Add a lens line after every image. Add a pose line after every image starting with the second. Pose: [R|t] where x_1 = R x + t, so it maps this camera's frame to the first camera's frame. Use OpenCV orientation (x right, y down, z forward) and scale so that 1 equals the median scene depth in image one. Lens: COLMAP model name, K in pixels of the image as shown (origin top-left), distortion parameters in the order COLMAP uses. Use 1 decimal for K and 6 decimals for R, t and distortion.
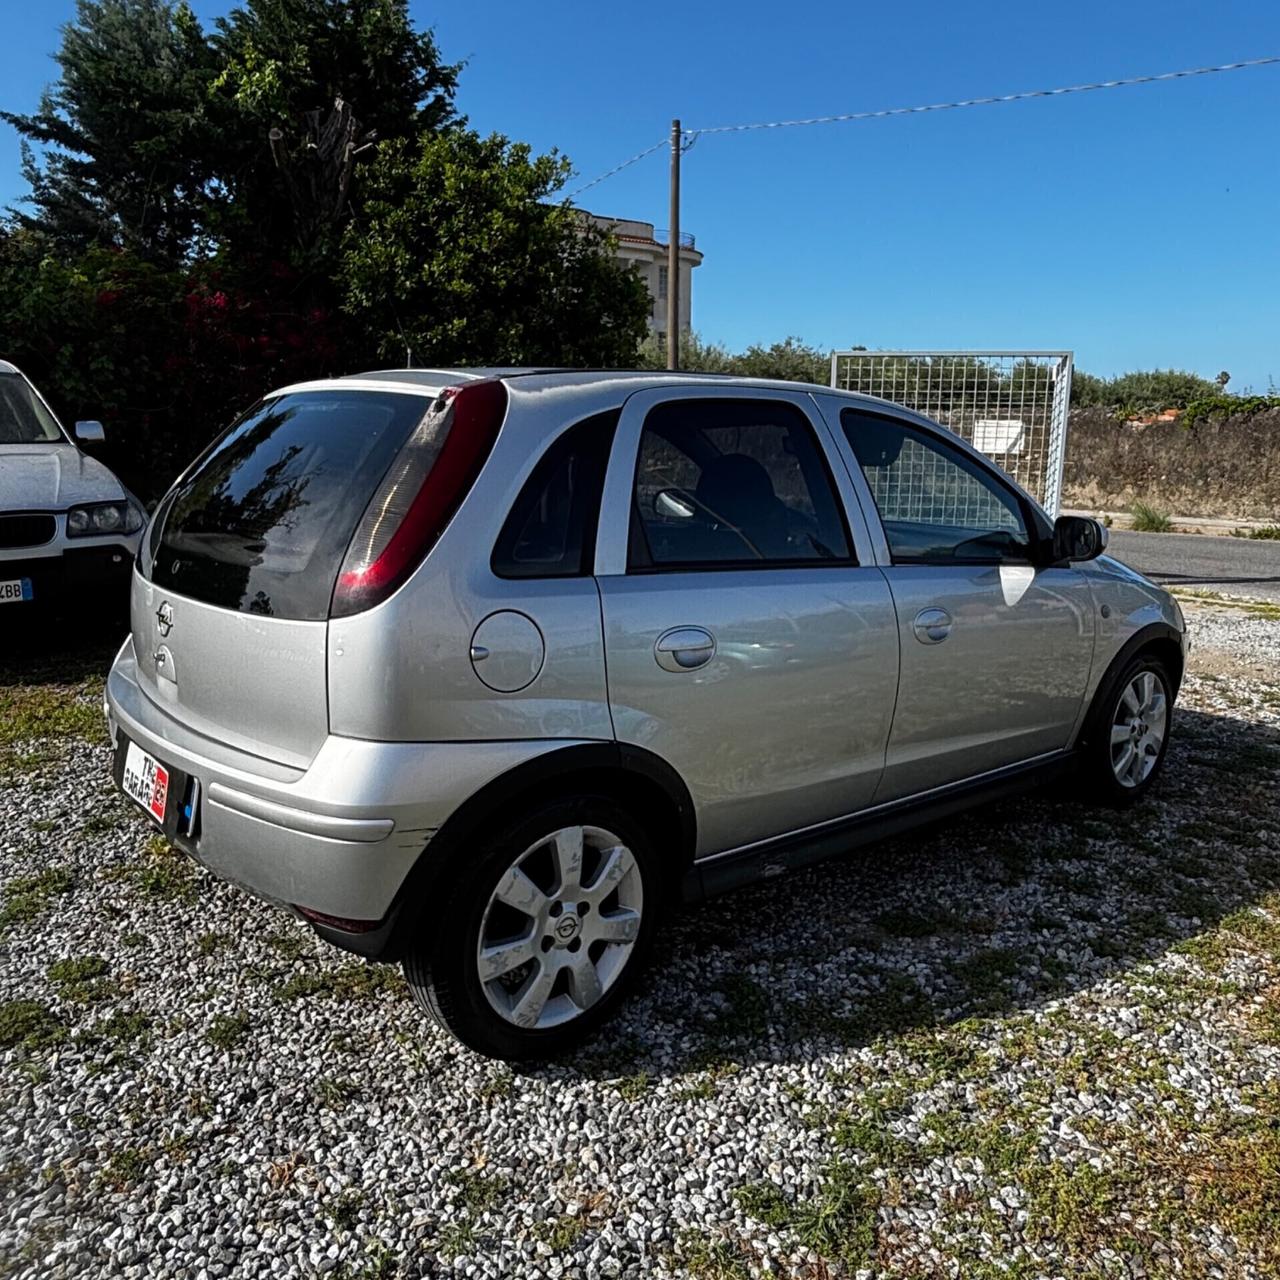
lens RADIAL K [[1058.8, 0, 636.9], [0, 1058.8, 633.1], [0, 0, 1]] dist [0.030401, -0.052289]
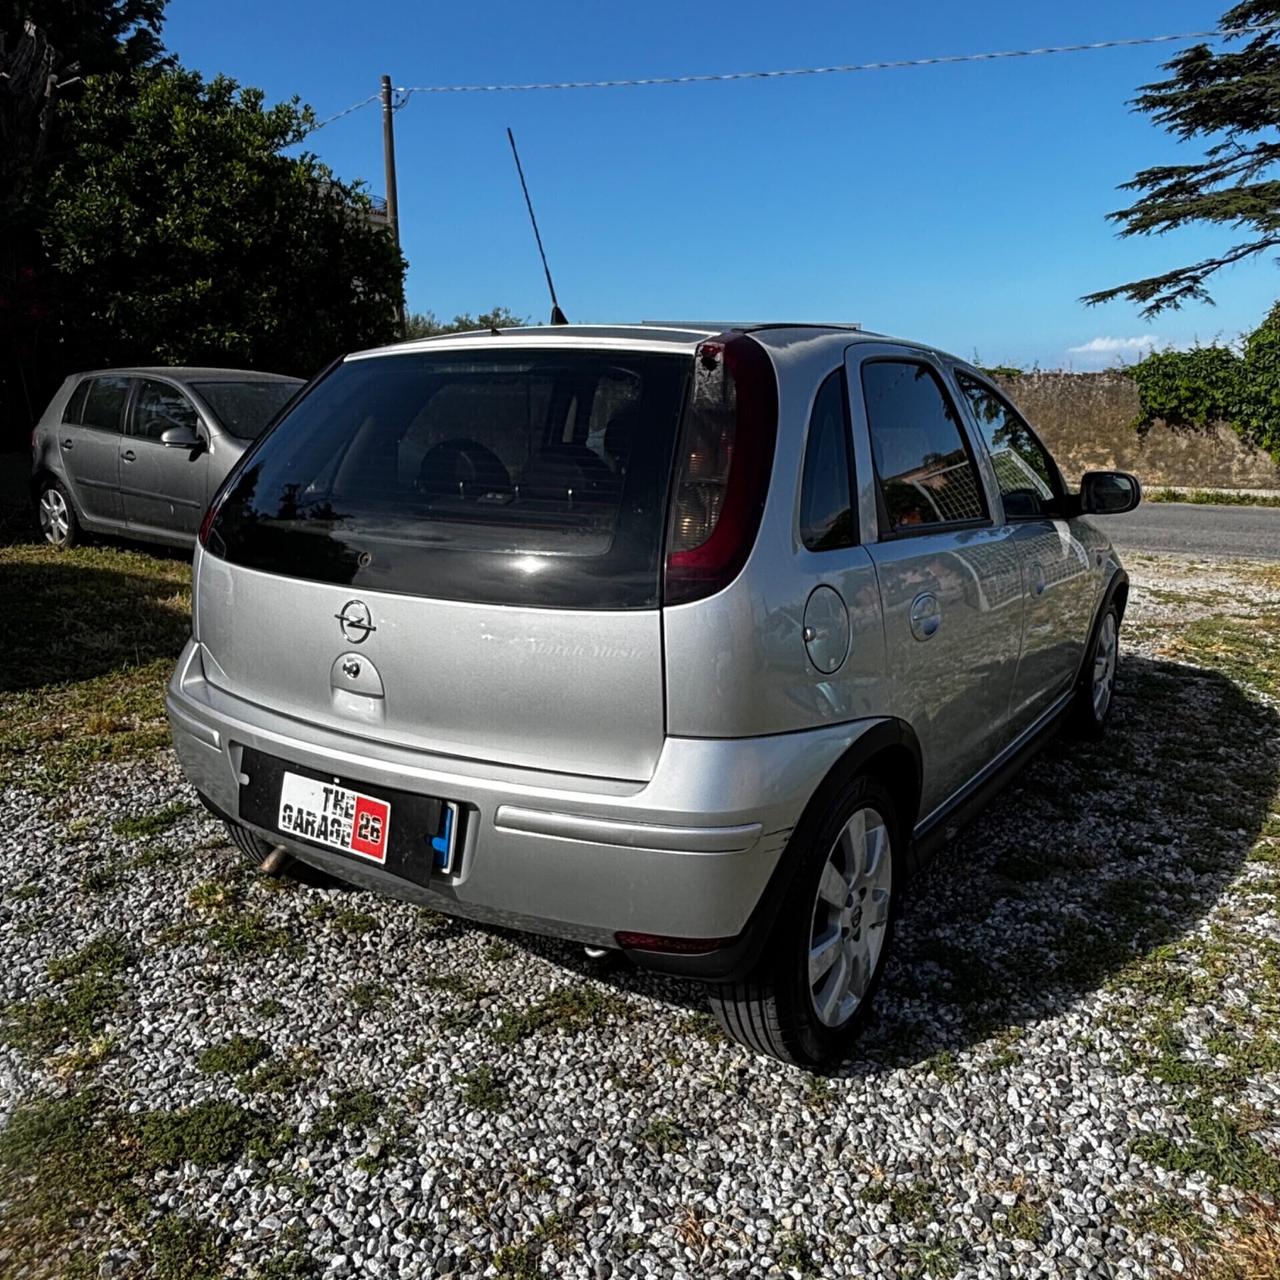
lens RADIAL K [[1058.8, 0, 636.1], [0, 1058.8, 638.2], [0, 0, 1]] dist [0.030401, -0.052289]
pose [[0.957926, -0.071796, 0.277892, -0.291716], [0.063886, 0.997255, 0.037430, -0.010961], [-0.279816, -0.018102, 0.959883, 0.085485]]
